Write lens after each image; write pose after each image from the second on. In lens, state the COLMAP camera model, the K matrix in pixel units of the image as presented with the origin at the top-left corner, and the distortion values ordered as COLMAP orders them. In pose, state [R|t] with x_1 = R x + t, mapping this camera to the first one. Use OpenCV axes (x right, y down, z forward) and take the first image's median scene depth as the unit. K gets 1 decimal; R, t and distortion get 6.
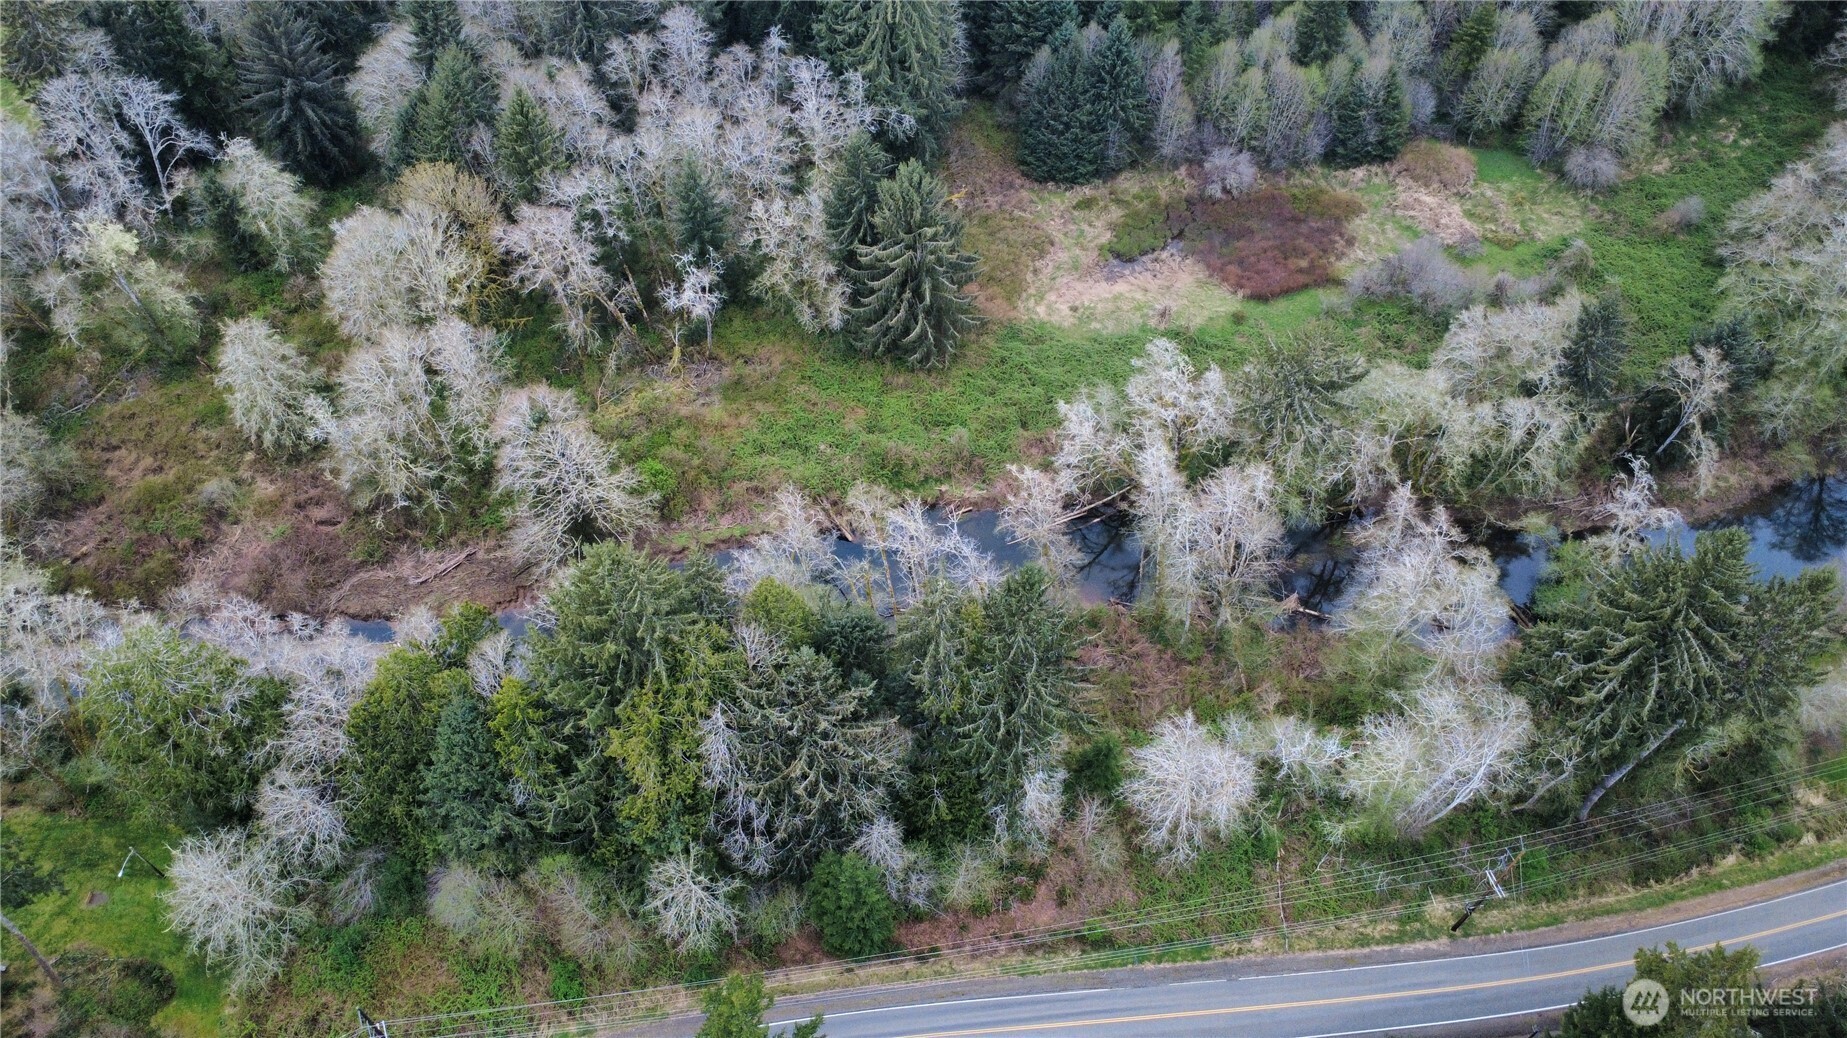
lens RADIAL K [[1348.4, 0, 923.5], [0, 1348.4, 519.0], [0, 0, 1]] dist [-0.002480, 0.004481]
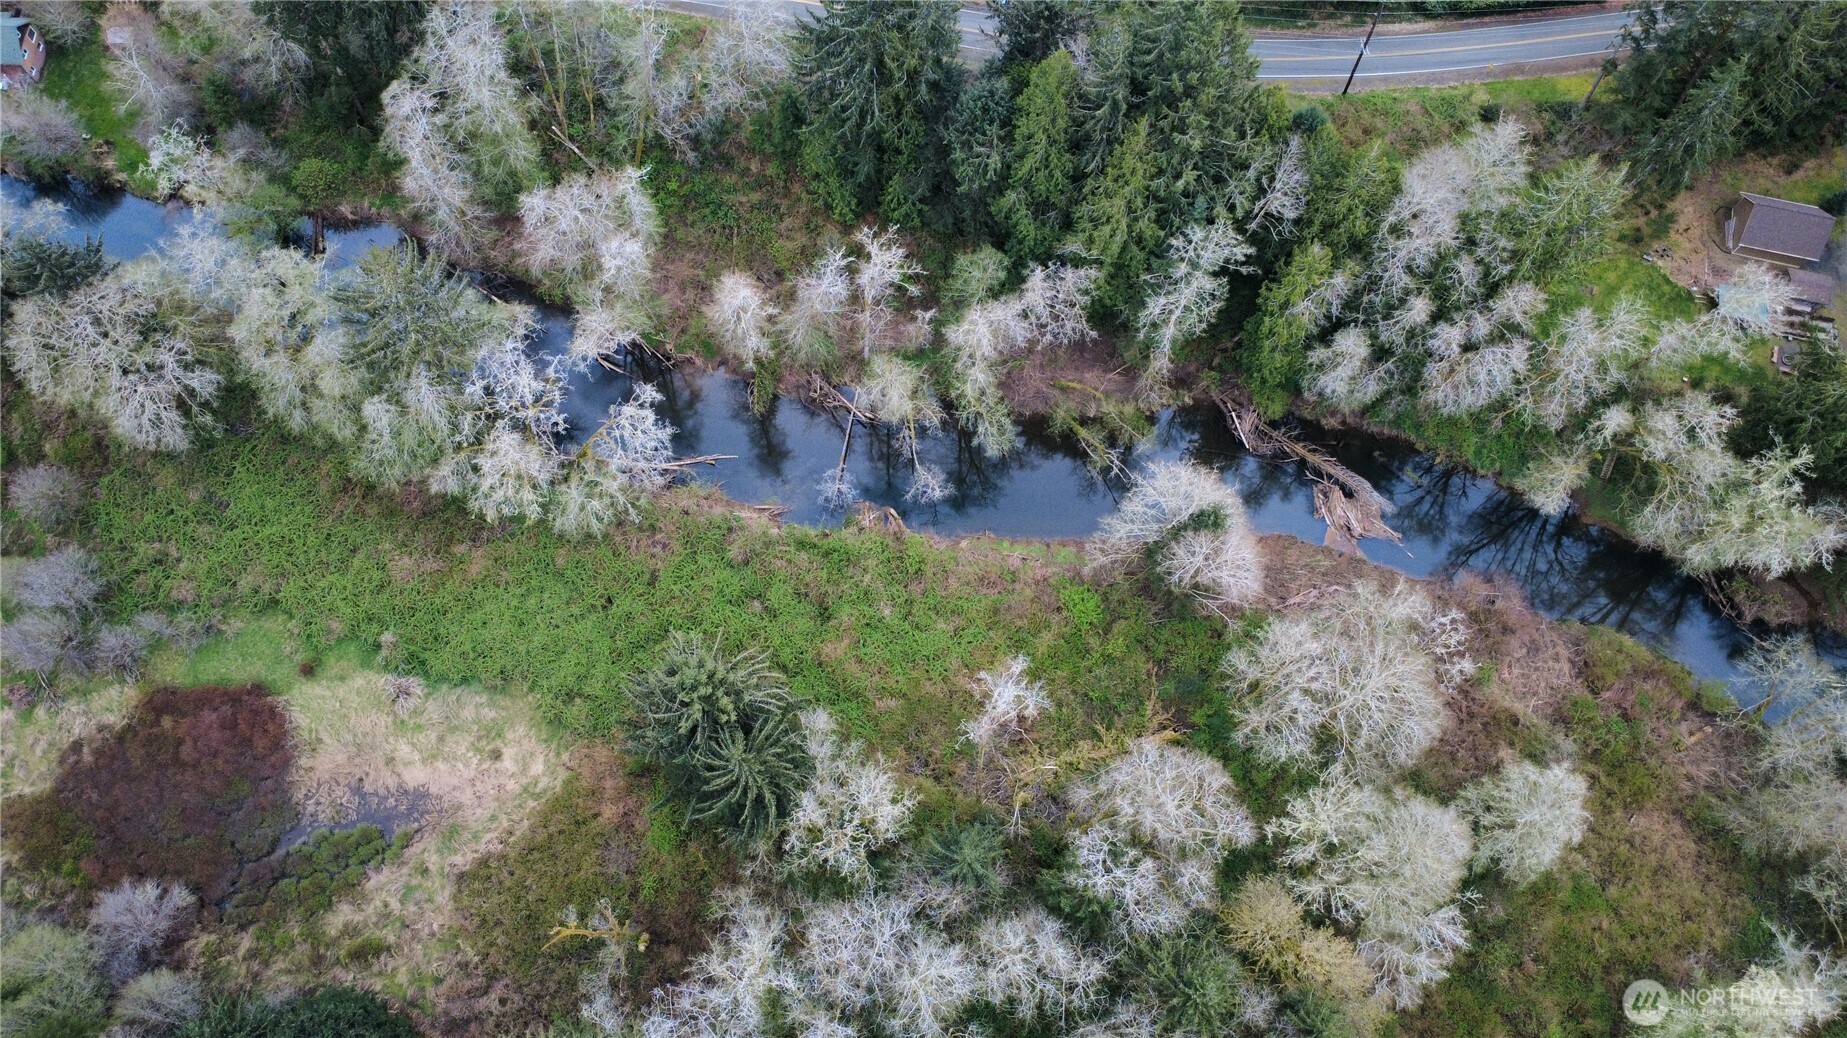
lens RADIAL K [[1353.7, 0, 923.5], [0, 1353.7, 519.0], [0, 0, 1]] dist [0.000575, -0.002206]
pose [[-0.943789, -0.318893, 0.087007, -0.131265], [0.234859, -0.461704, 0.855378, -0.653693], [-0.232602, 0.827730, 0.510646, 0.425606]]
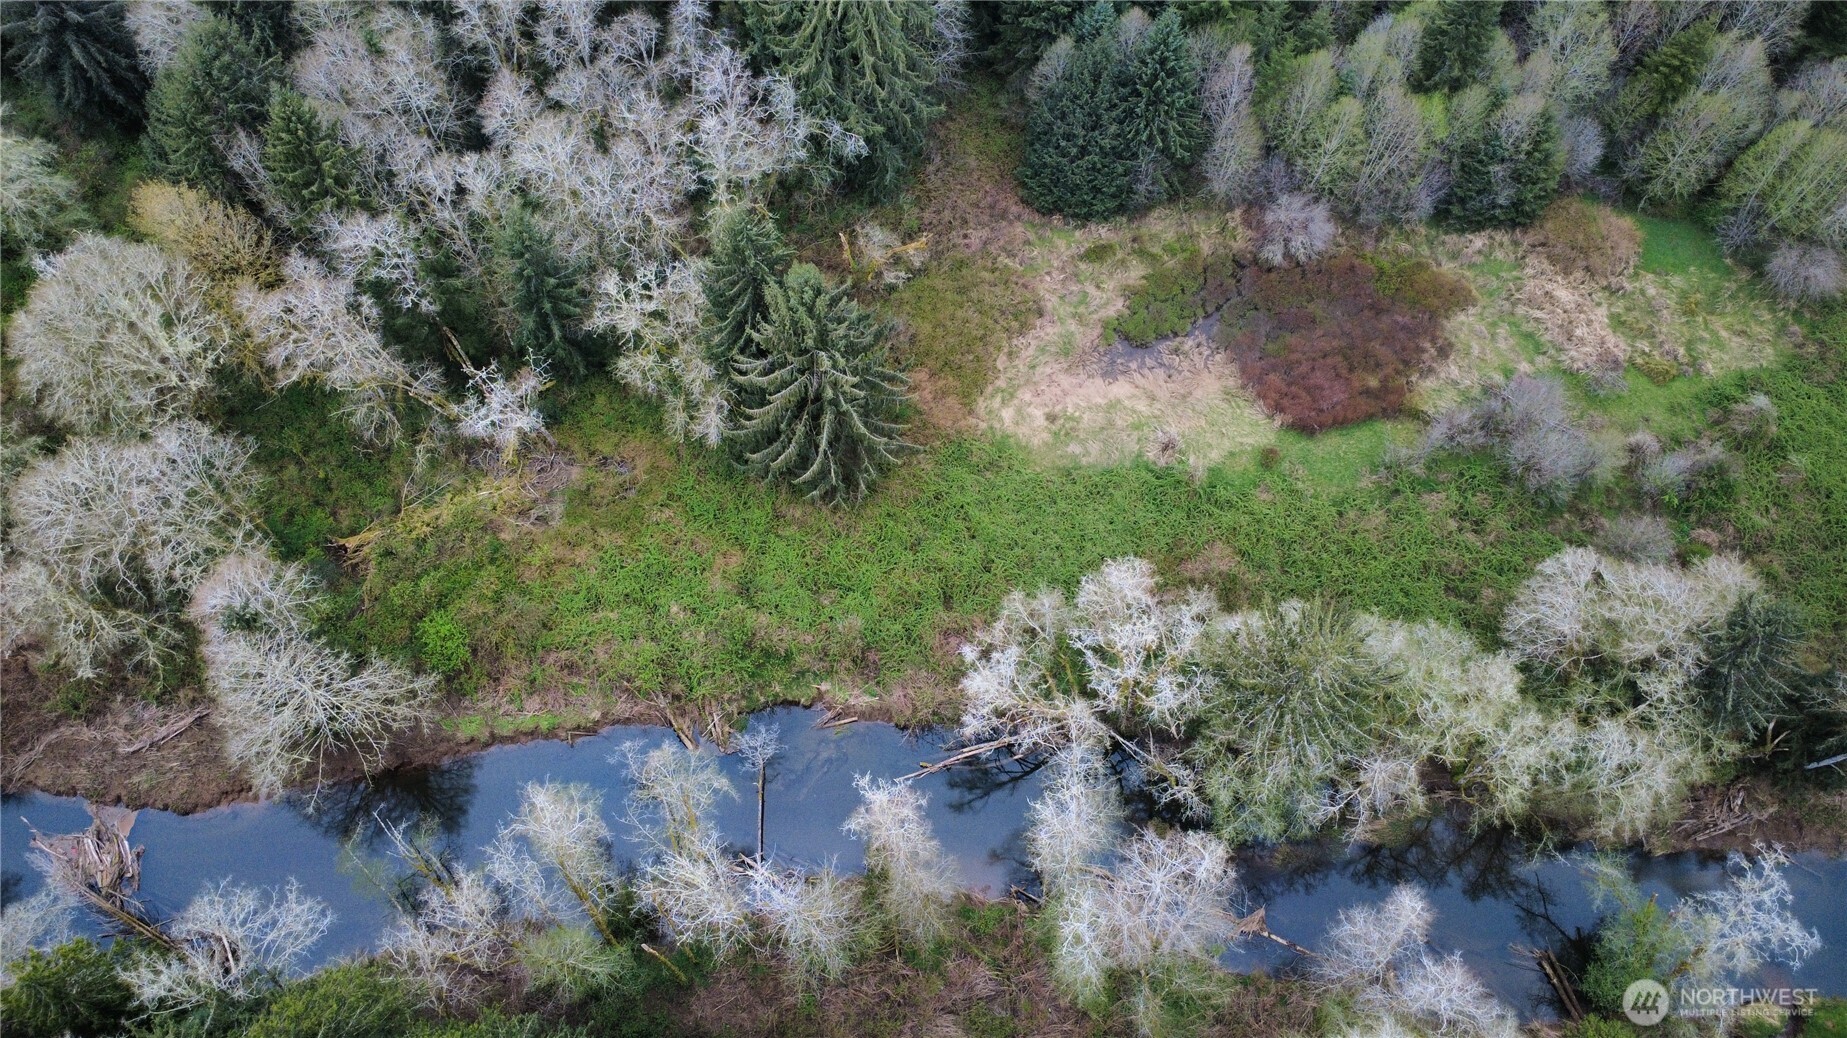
lens RADIAL K [[1348.4, 0, 923.5], [0, 1348.4, 519.0], [0, 0, 1]] dist [-0.002480, 0.004481]
pose [[0.991060, 0.118432, -0.061424, 0.089214], [-0.105924, 0.978416, 0.177433, -0.215404], [0.081112, -0.169340, 0.982214, 0.233329]]
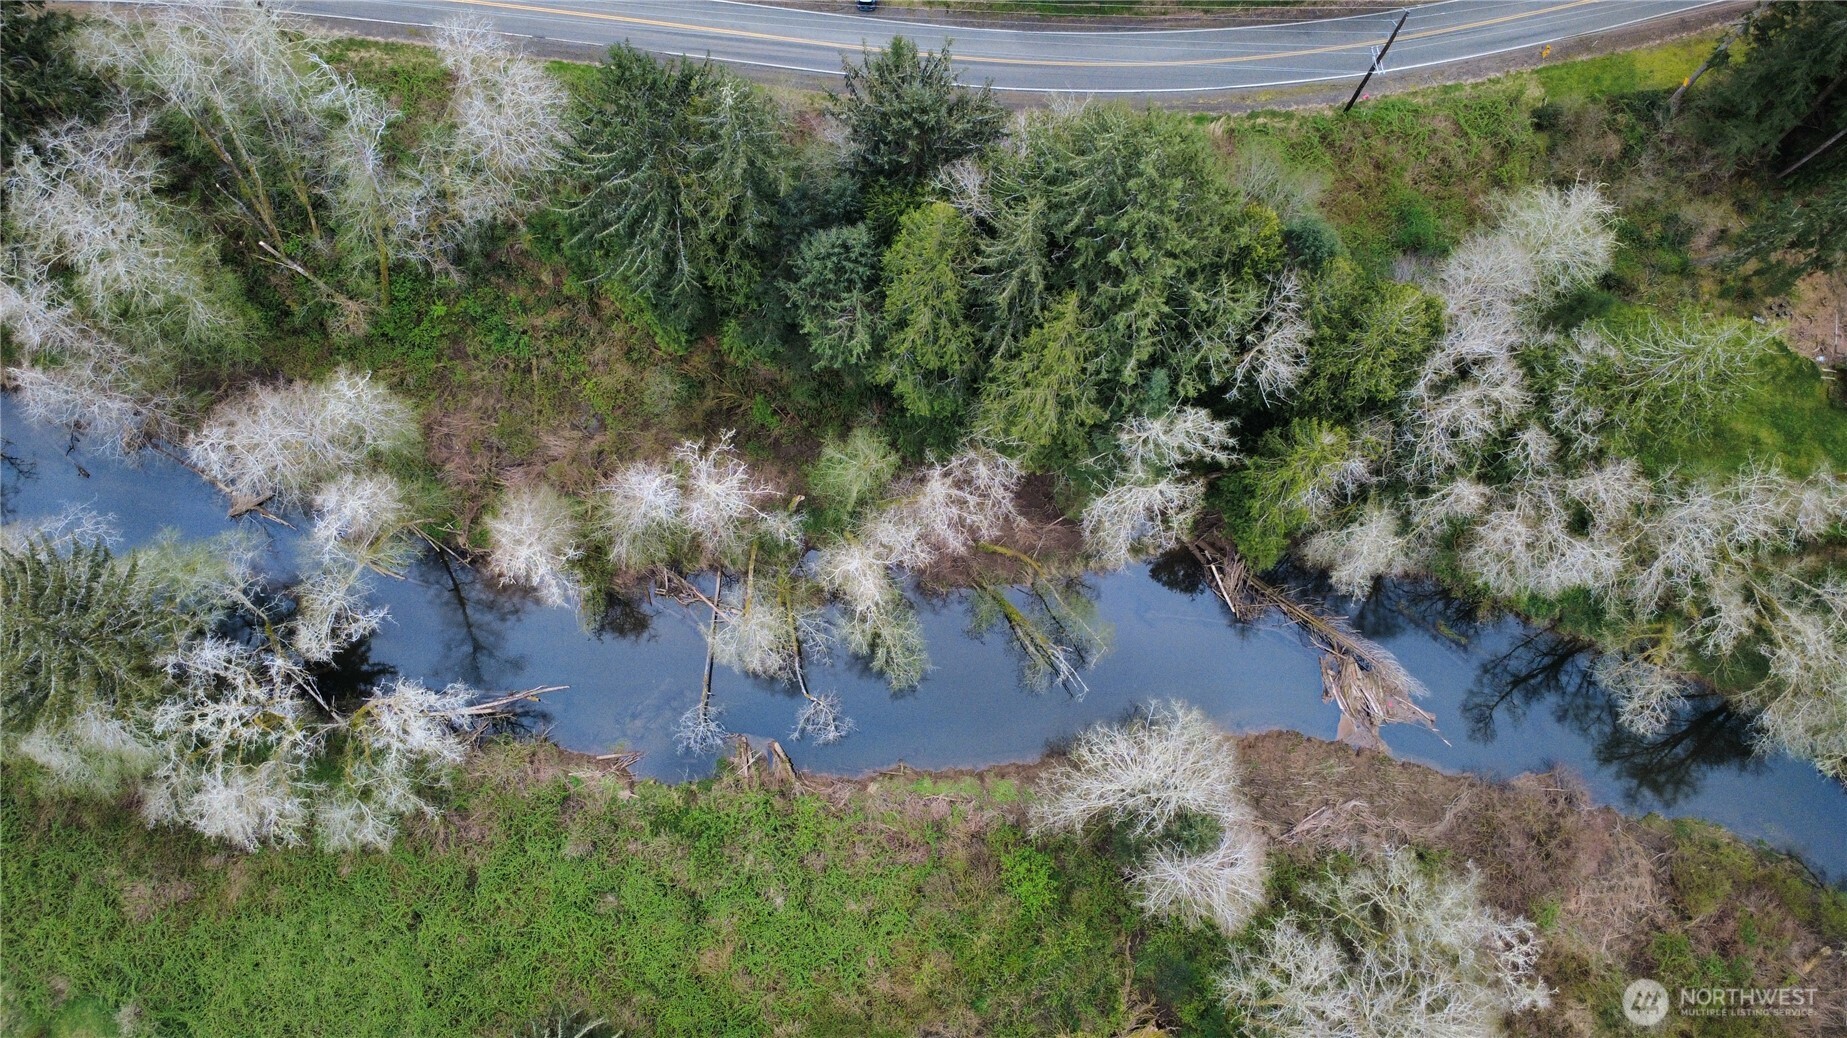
lens RADIAL K [[1348.4, 0, 923.5], [0, 1348.4, 519.0], [0, 0, 1]] dist [-0.002480, 0.004481]
pose [[-0.968598, -0.248328, 0.012295, -0.090049], [0.172111, -0.633987, 0.753949, -0.362918], [-0.179431, 0.732389, 0.656818, 0.347973]]
